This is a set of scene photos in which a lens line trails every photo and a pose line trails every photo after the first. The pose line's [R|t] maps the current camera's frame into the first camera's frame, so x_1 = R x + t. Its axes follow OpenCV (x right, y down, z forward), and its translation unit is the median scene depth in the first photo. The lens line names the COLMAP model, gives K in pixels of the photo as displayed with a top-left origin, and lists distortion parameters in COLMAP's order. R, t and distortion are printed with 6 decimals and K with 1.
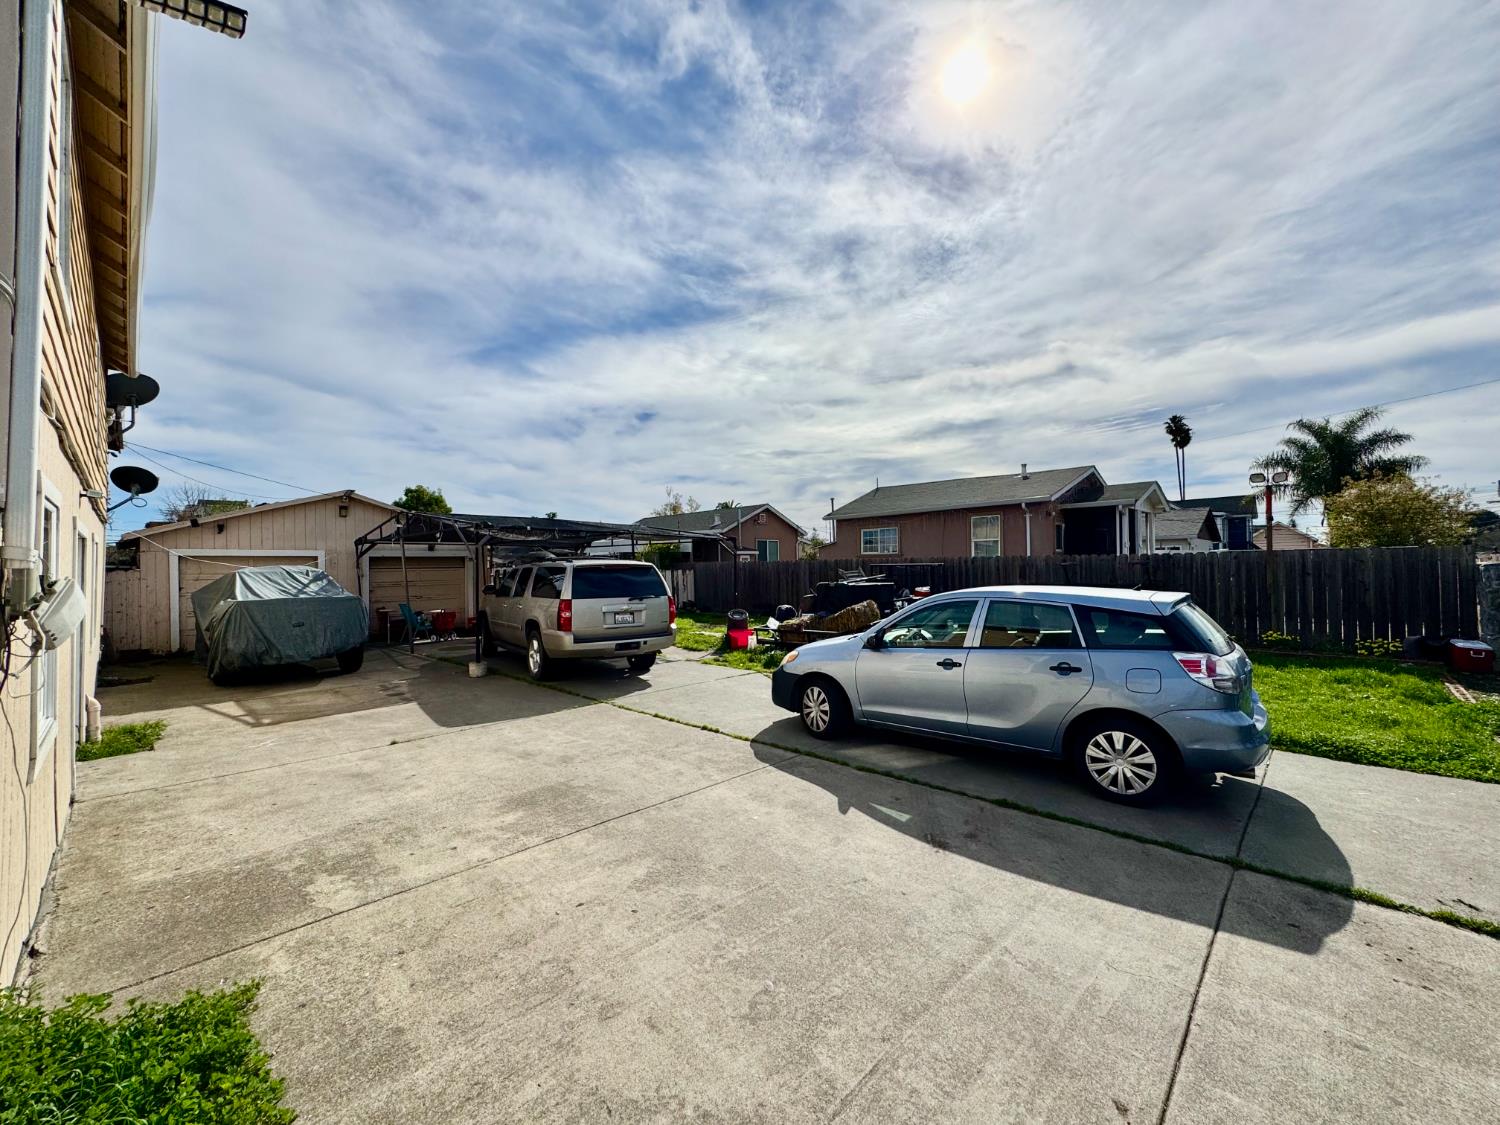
lens RADIAL K [[600.7, 0, 749.0], [0, 600.7, 562.3], [0, 0, 1]] dist [-0.001925, -0.000049]
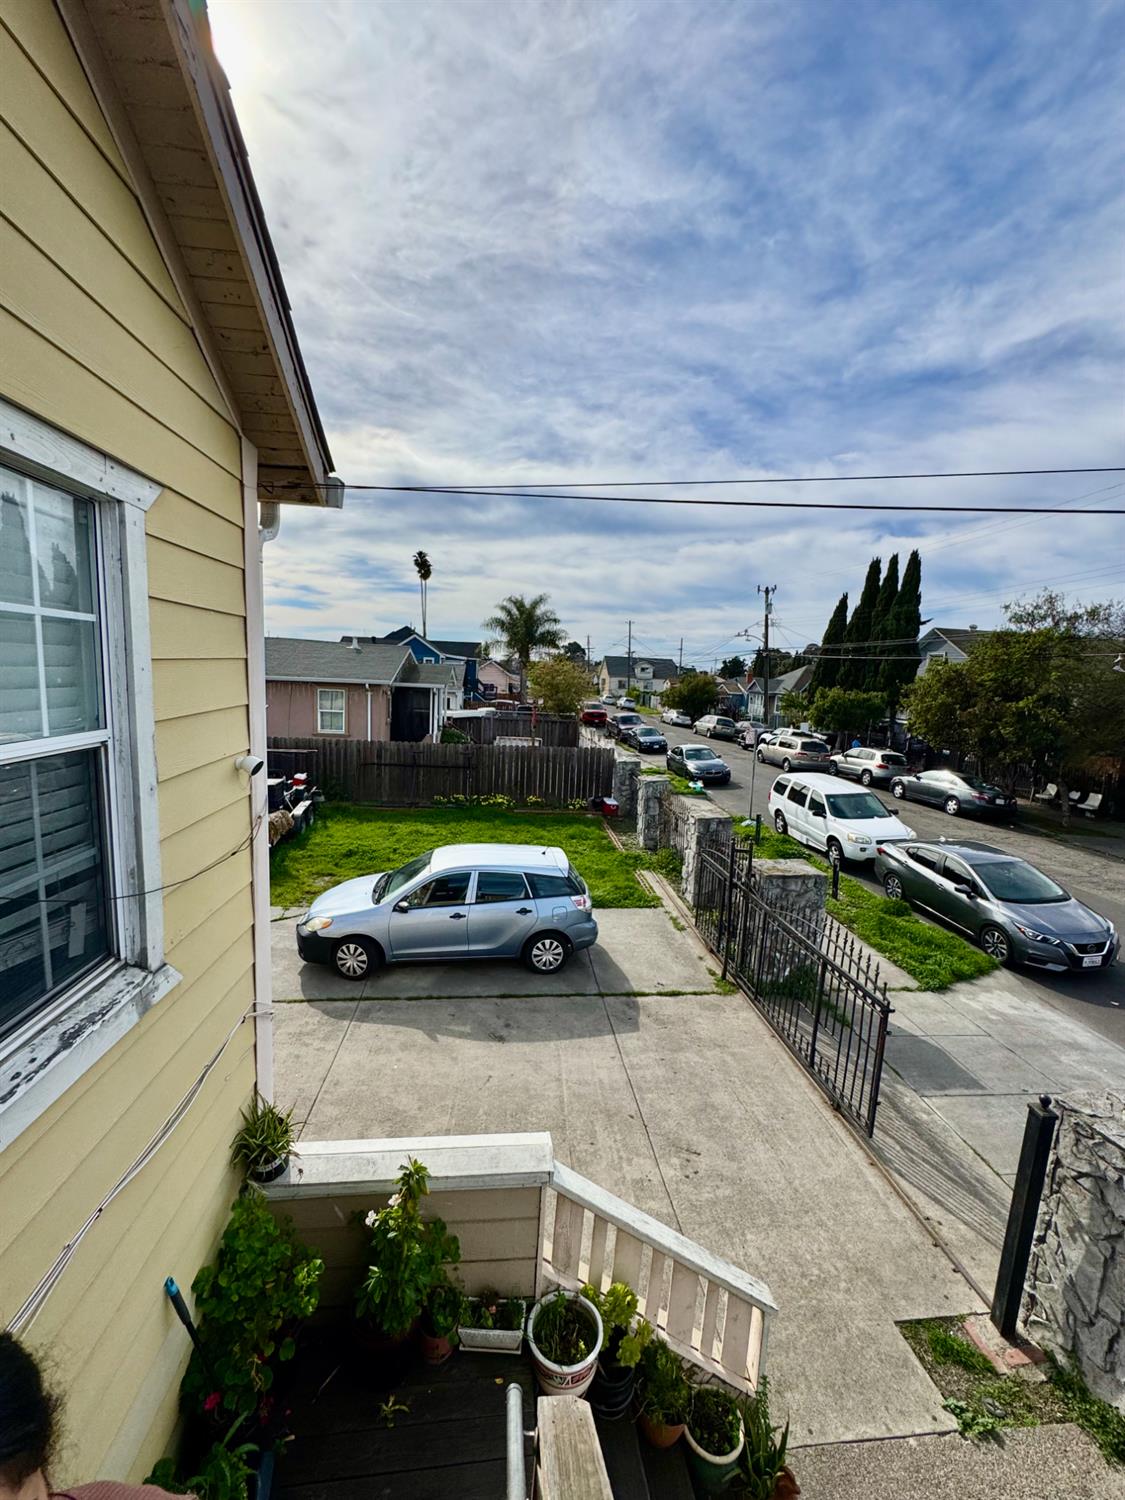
lens RADIAL K [[600.7, 0, 561.1], [0, 600.7, 746.9], [0, 0, 1]] dist [-0.001925, -0.000049]
pose [[0.643558, -0.056953, 0.763276, -0.744069], [-0.059976, 0.990409, 0.124470, -0.535890], [-0.763044, -0.125881, 0.633970, -0.179198]]
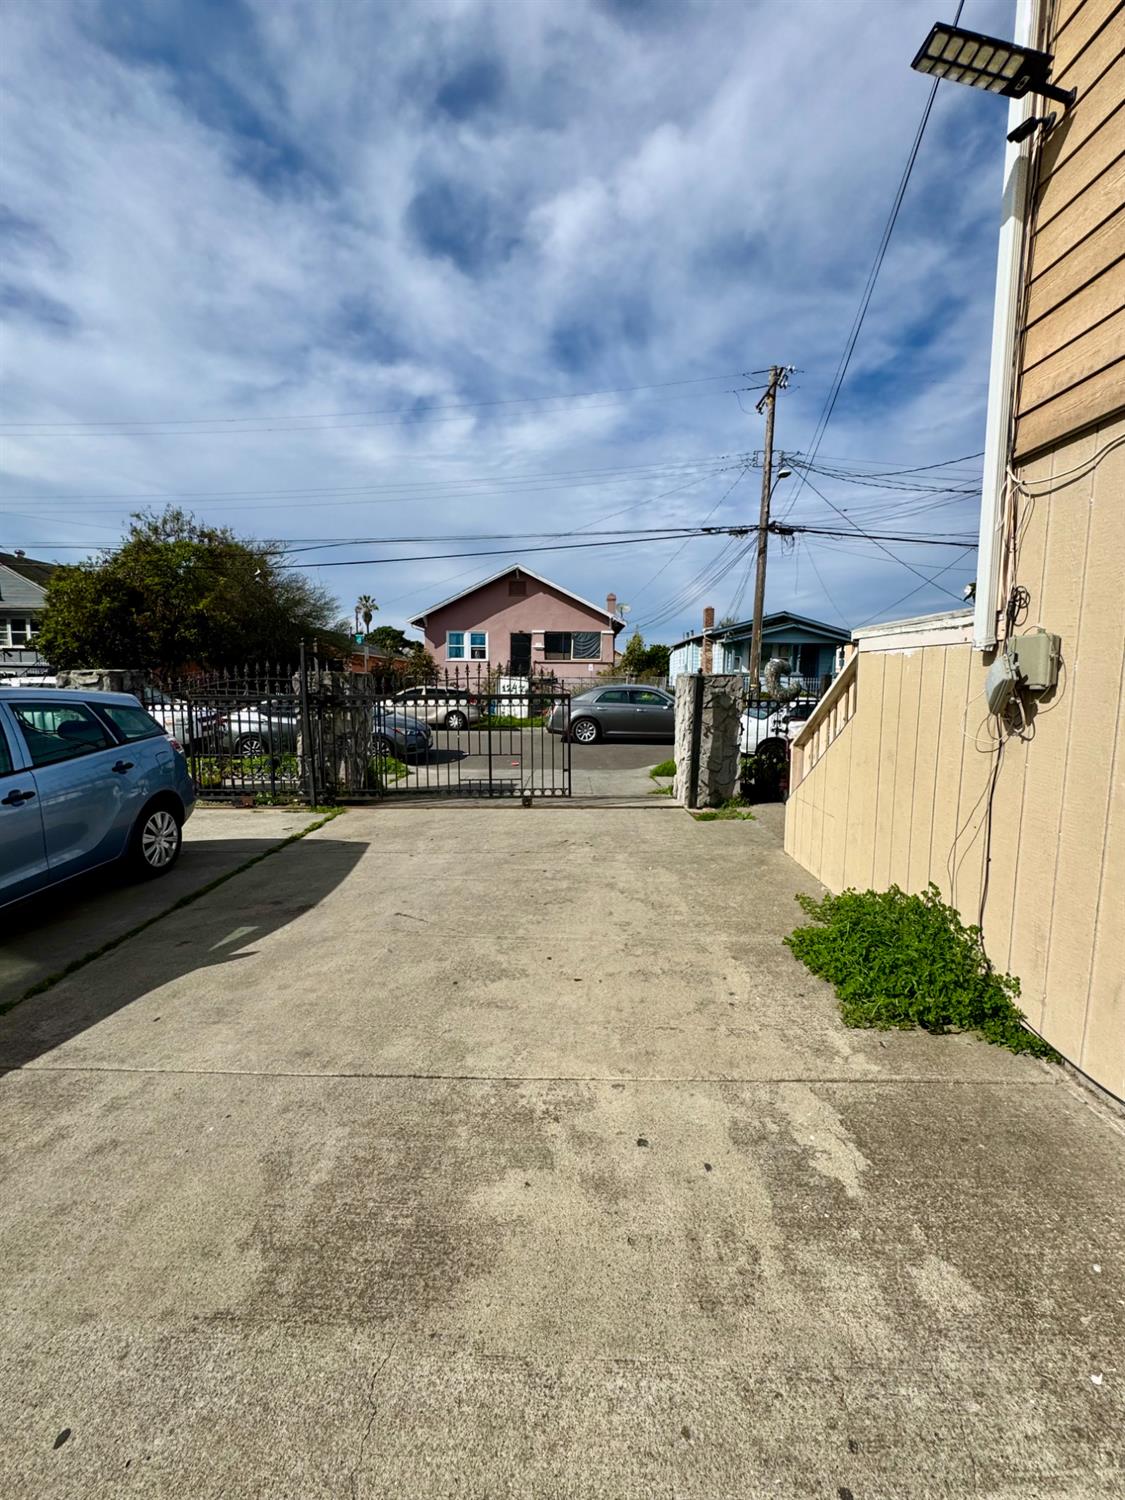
lens RADIAL K [[600.7, 0, 561.1], [0, 600.7, 746.9], [0, 0, 1]] dist [-0.001925, -0.000049]
pose [[-0.684167, -0.074830, 0.725476, -0.637092], [-0.008720, 0.995491, 0.094457, 0.044376], [-0.729273, 0.058298, -0.681735, 1.100916]]
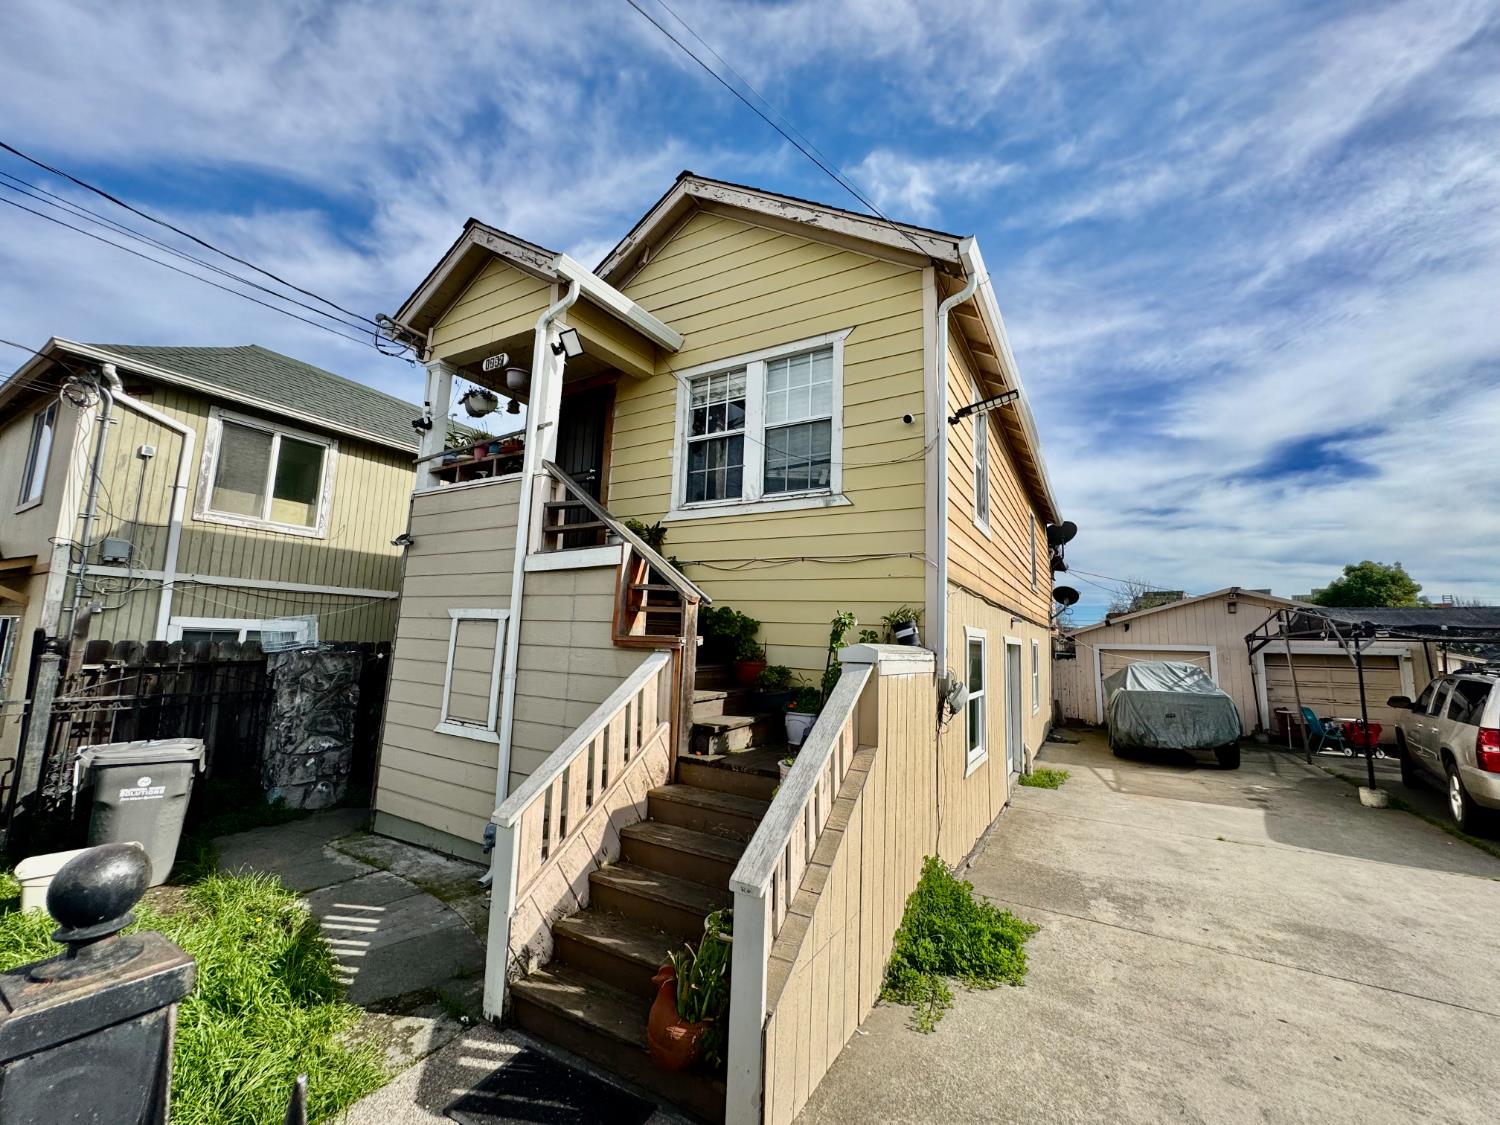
lens RADIAL K [[600.7, 0, 749.0], [0, 600.7, 562.3], [0, 0, 1]] dist [-0.001925, -0.000049]
pose [[0.236503, -0.113438, -0.964986, 0.396331], [-0.022396, 0.992261, -0.122133, -0.056728], [0.971373, 0.050496, 0.232132, -0.136803]]
